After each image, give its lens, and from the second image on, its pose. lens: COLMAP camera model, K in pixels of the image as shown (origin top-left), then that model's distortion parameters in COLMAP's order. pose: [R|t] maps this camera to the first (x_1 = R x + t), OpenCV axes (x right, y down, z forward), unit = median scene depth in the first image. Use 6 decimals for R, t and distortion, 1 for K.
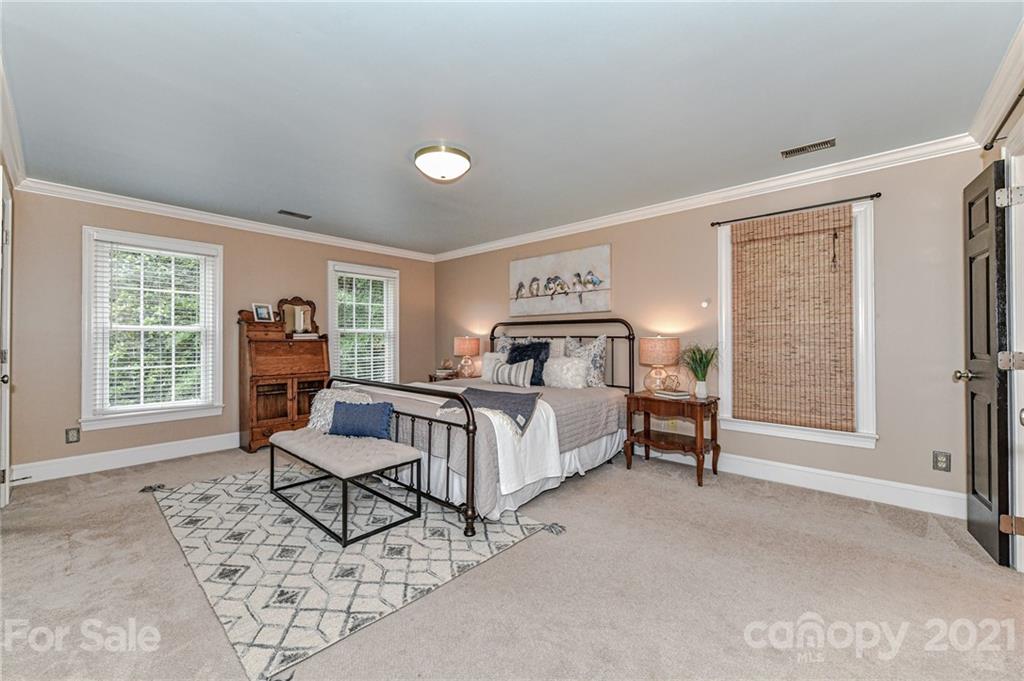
lens RADIAL K [[402.3, 0, 507.9], [0, 402.3, 336.6], [0, 0, 1]] dist [0.002924, -0.001938]
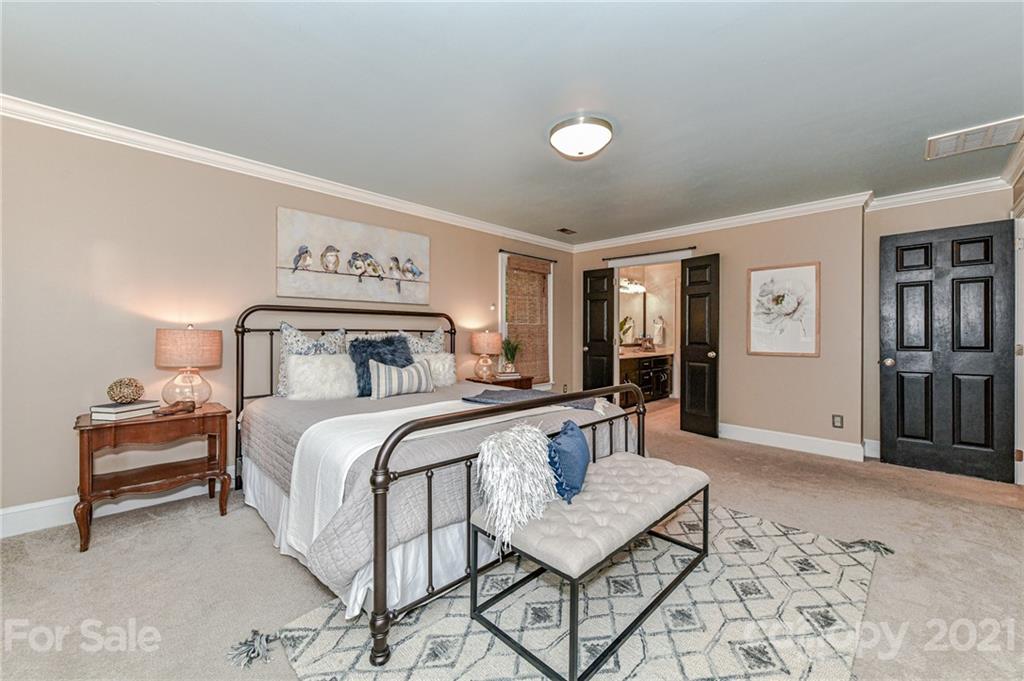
lens RADIAL K [[402.3, 0, 508.7], [0, 402.3, 337.6], [0, 0, 1]] dist [0.002924, -0.001938]
pose [[0.051297, -0.009866, 0.998635, -1.042111], [-0.010264, 0.999893, 0.010405, 0.006380], [-0.998631, -0.010783, 0.051190, 1.083343]]
